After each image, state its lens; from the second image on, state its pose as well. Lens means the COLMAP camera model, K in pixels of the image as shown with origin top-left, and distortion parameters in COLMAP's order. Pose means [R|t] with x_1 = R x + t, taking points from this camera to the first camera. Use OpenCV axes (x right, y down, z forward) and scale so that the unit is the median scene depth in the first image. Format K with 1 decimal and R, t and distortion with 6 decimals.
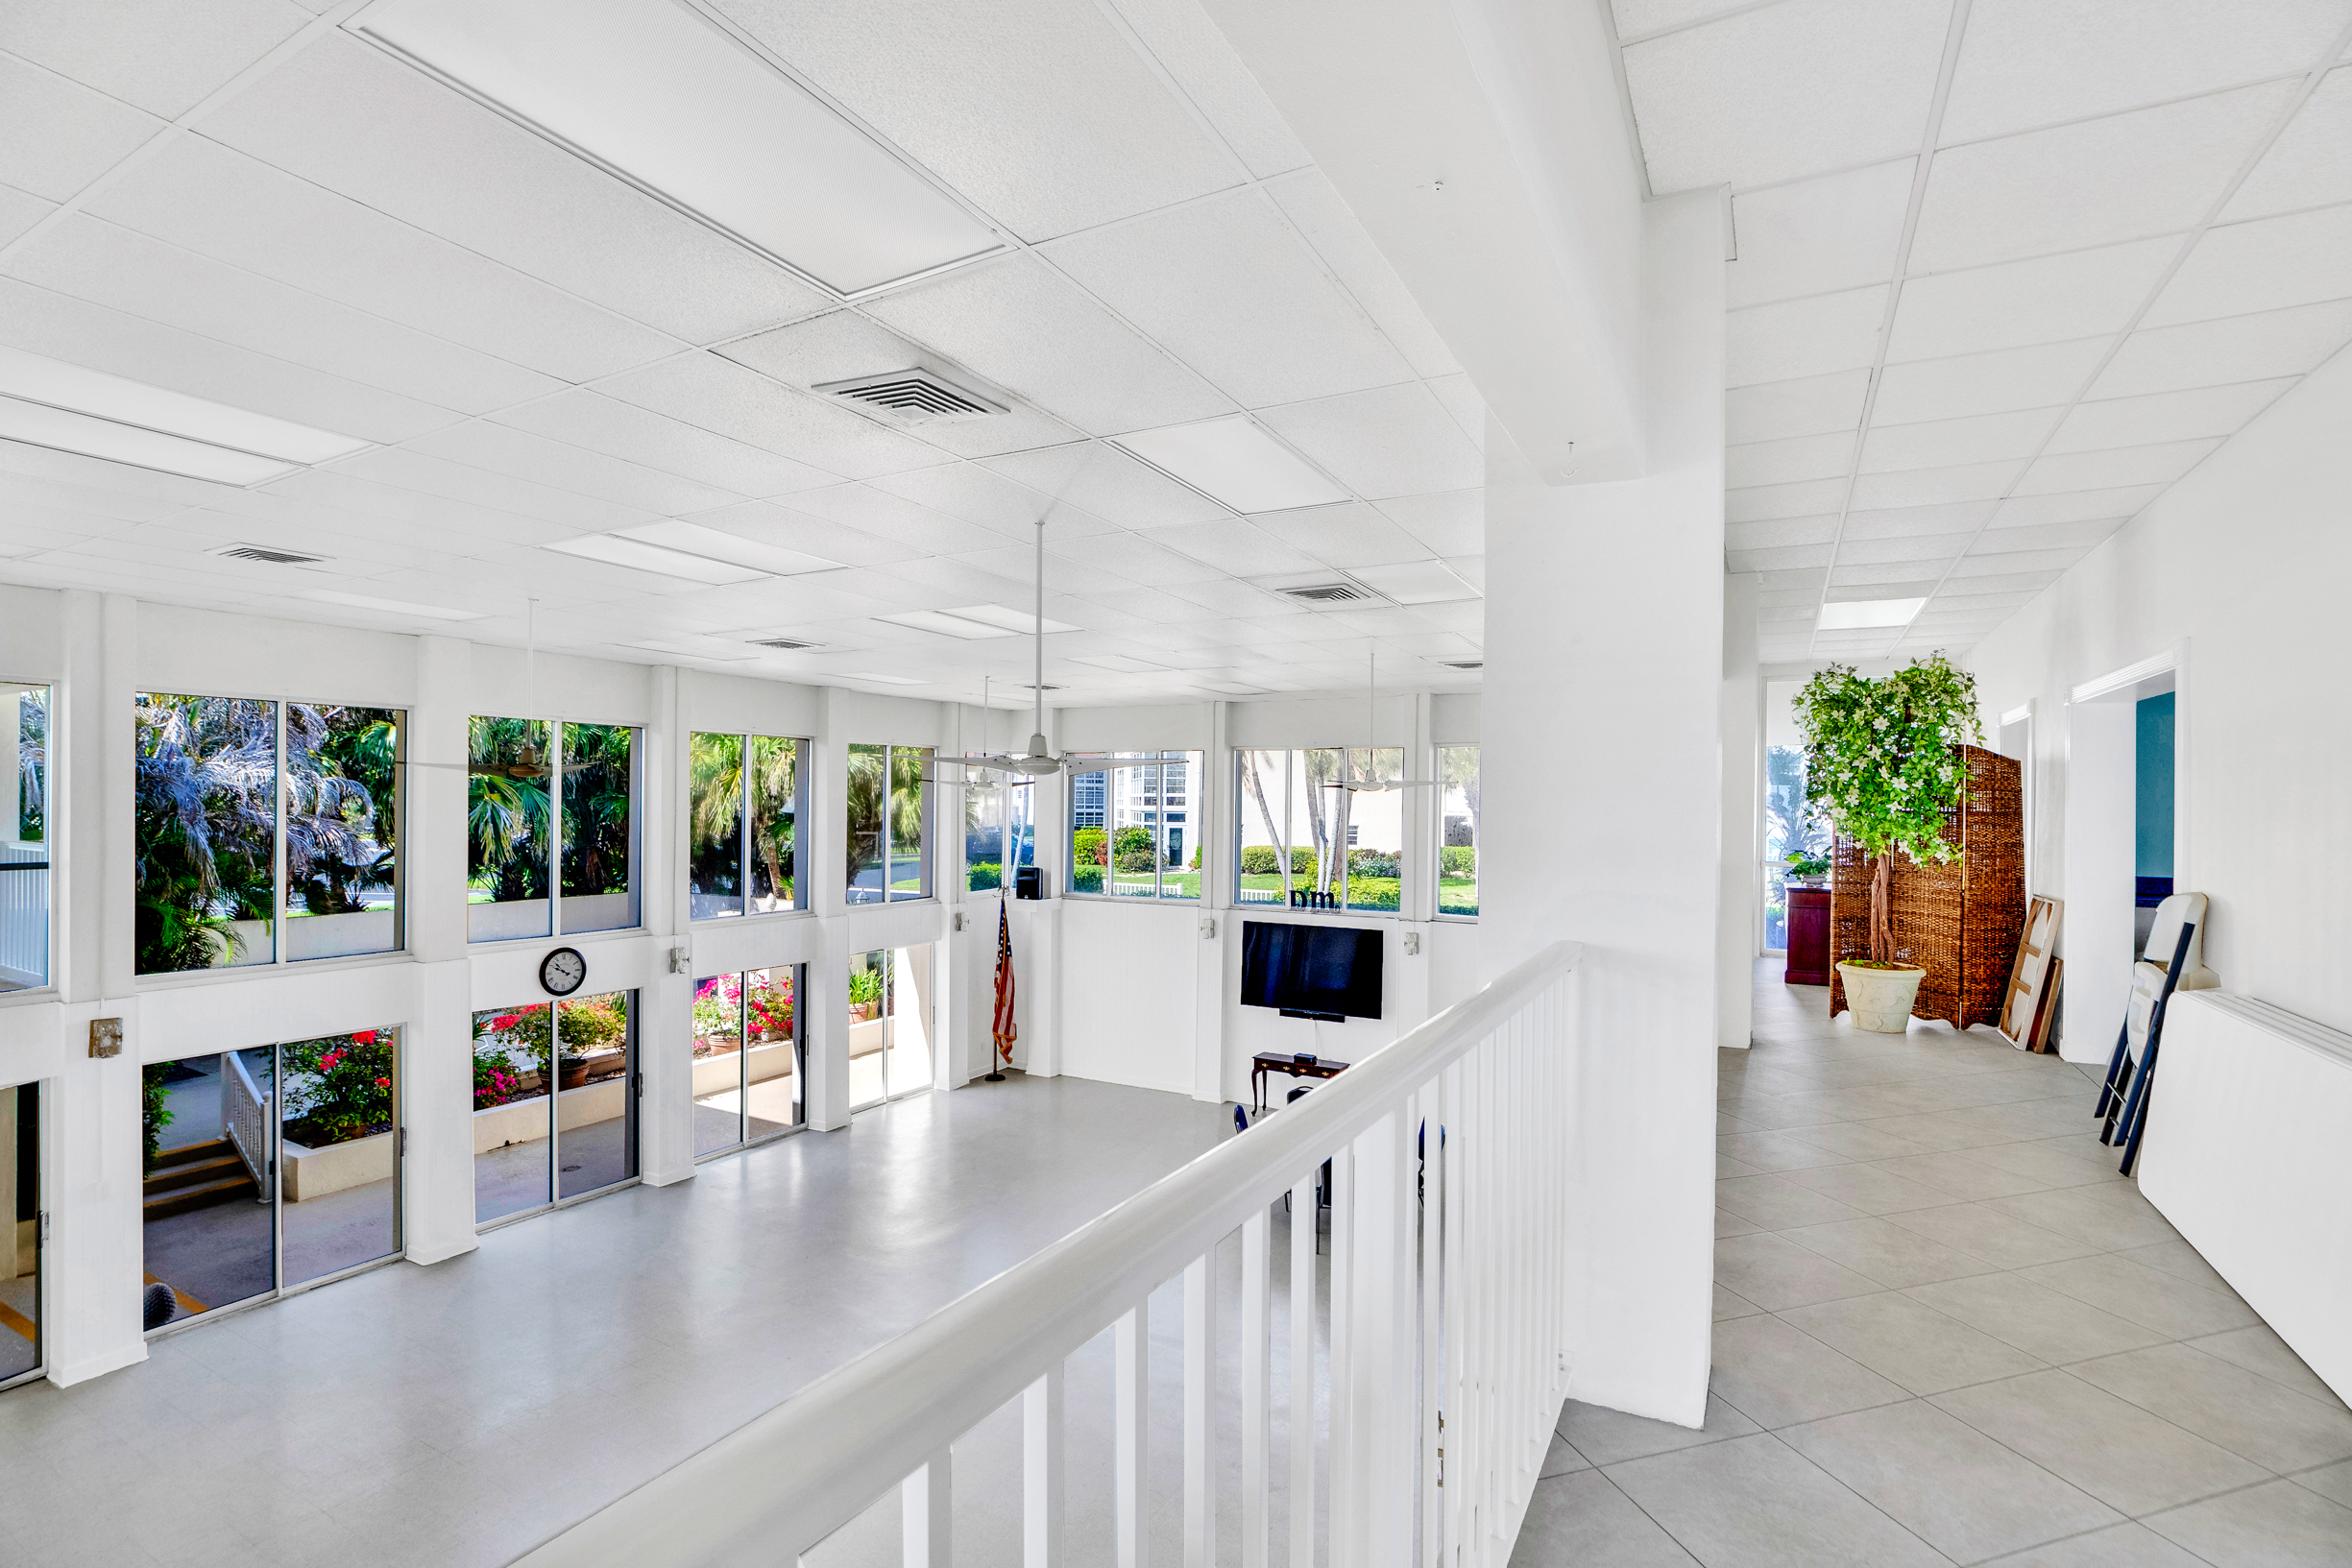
lens RADIAL K [[1069.1, 0, 1172.1], [0, 1069.1, 802.0], [0, 0, 1]] dist [-0.003937, -0.000171]
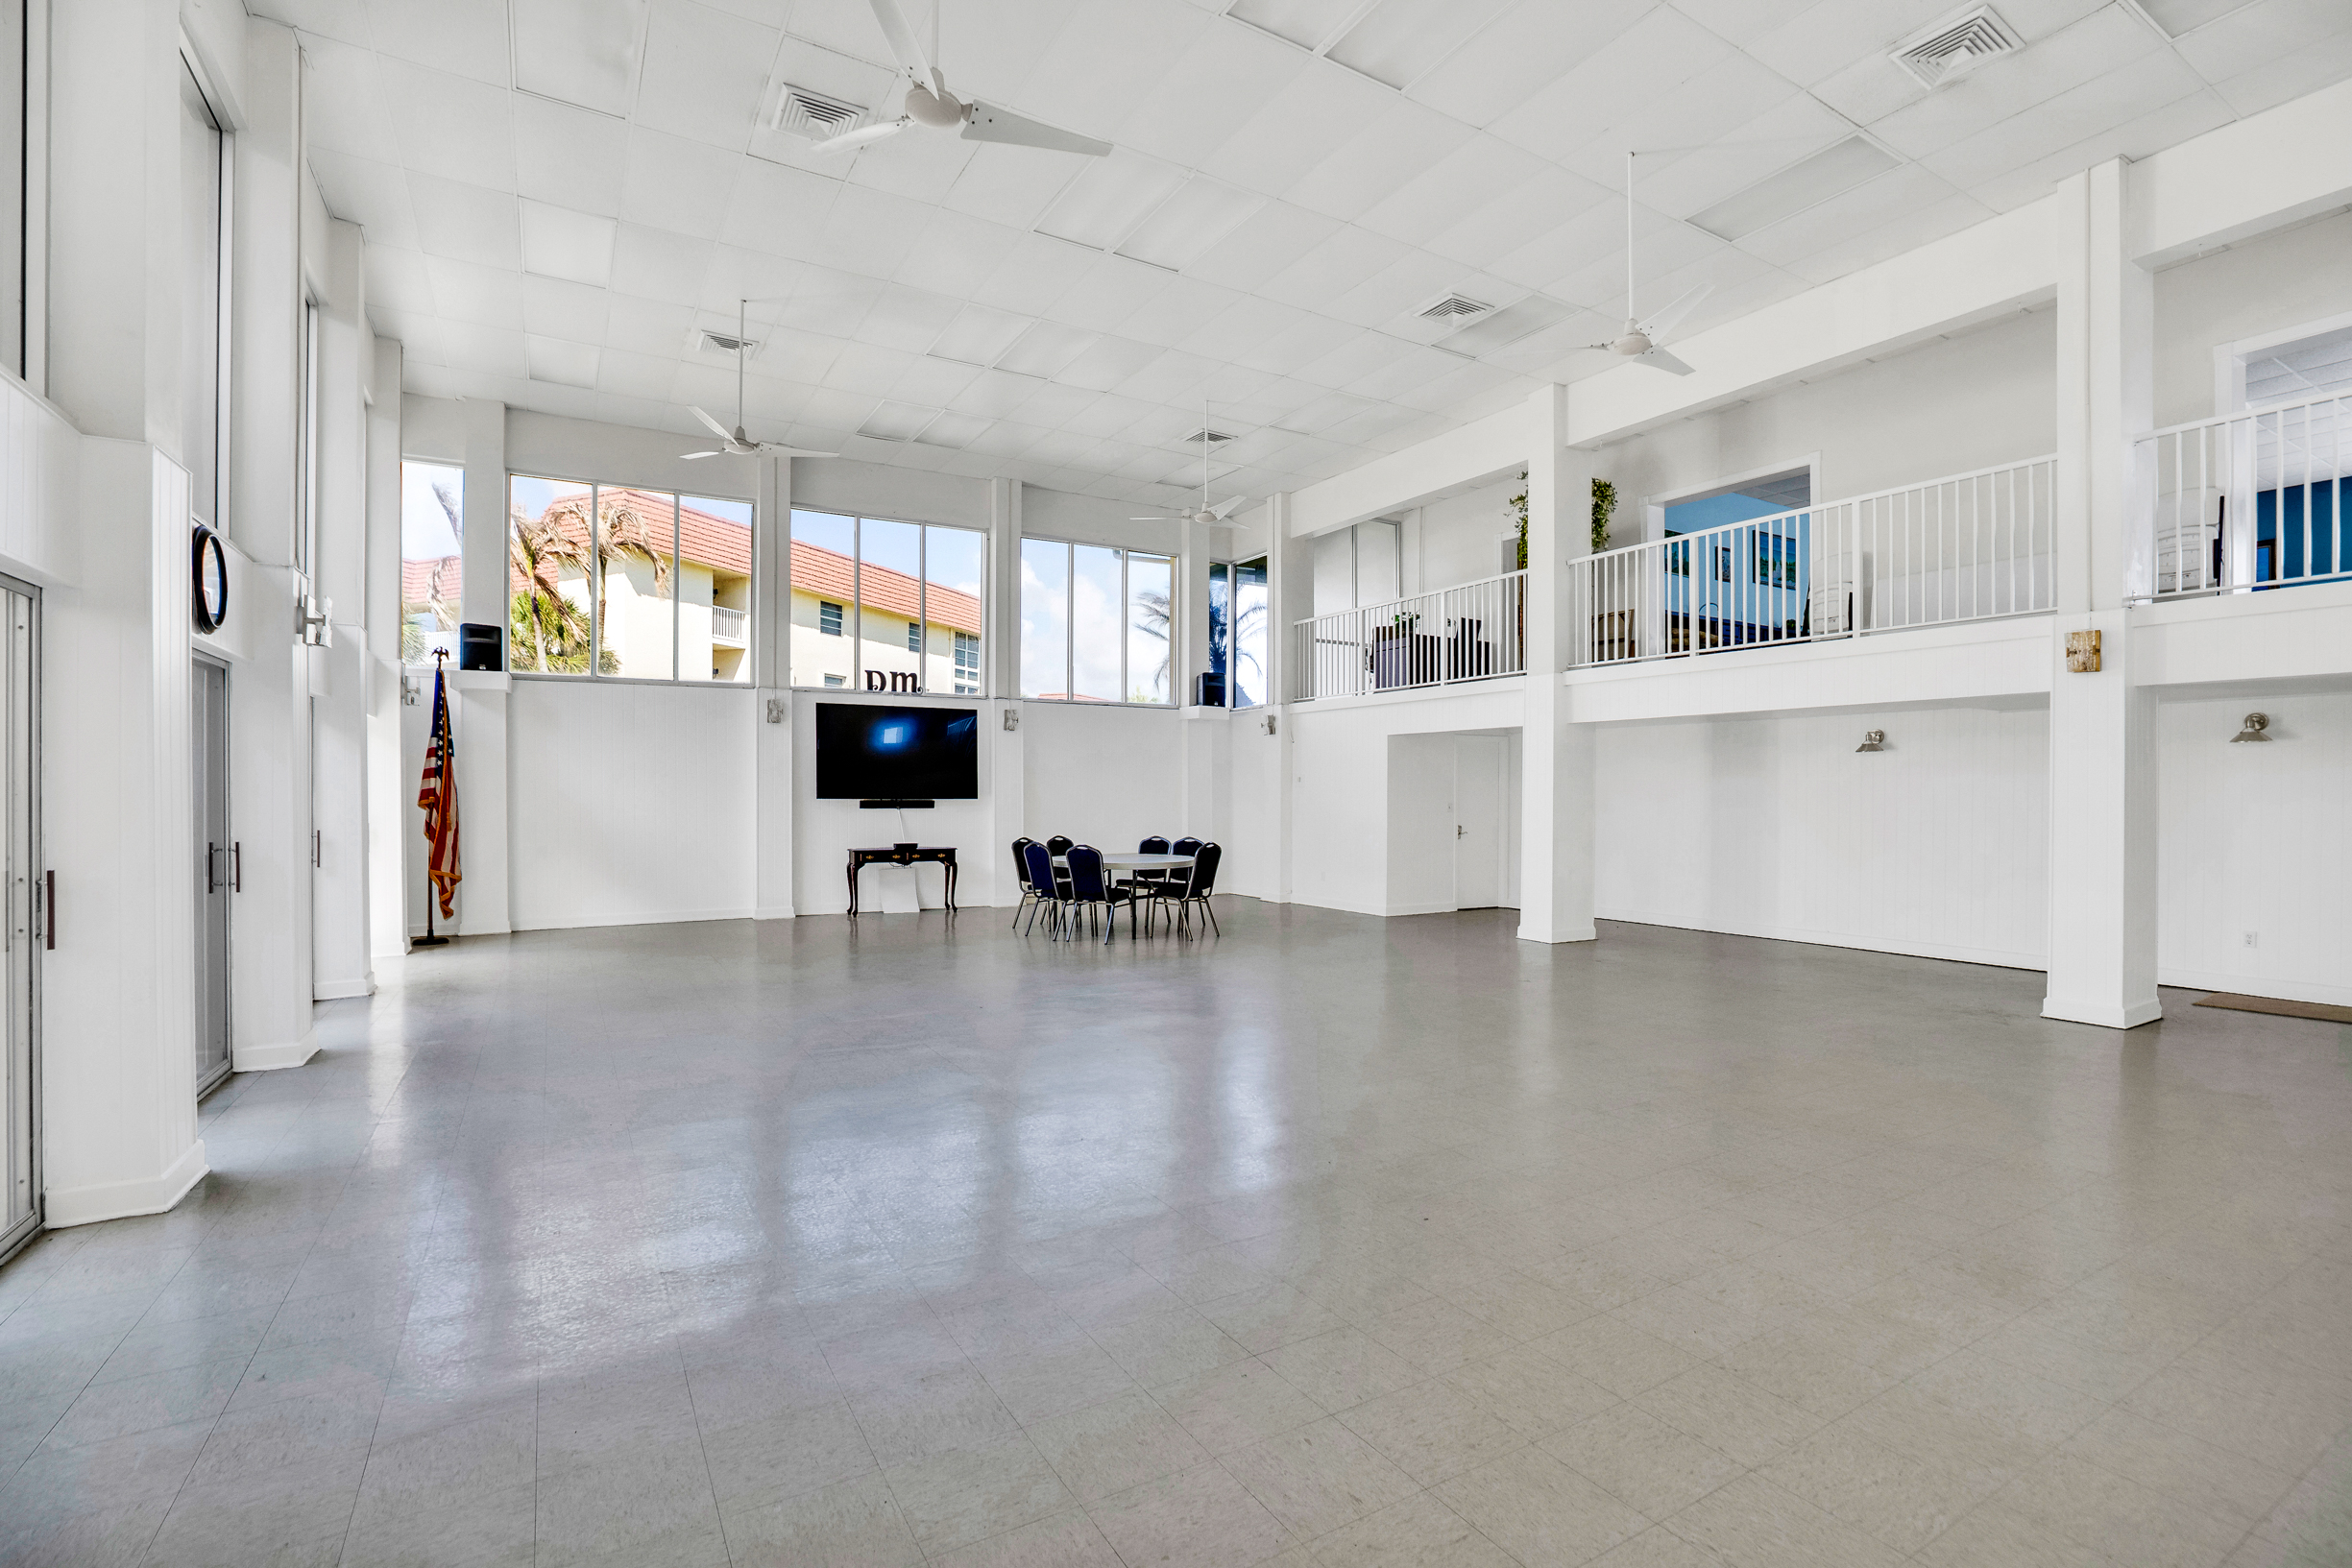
lens RADIAL K [[1069.1, 0, 1177.2], [0, 1069.1, 784.8], [0, 0, 1]] dist [-0.003937, -0.000171]
pose [[0.516331, -0.005754, 0.856370, -0.530589], [0.000213, 0.999978, 0.006591, 0.172633], [-0.856389, -0.003221, 0.516321, 0.300091]]
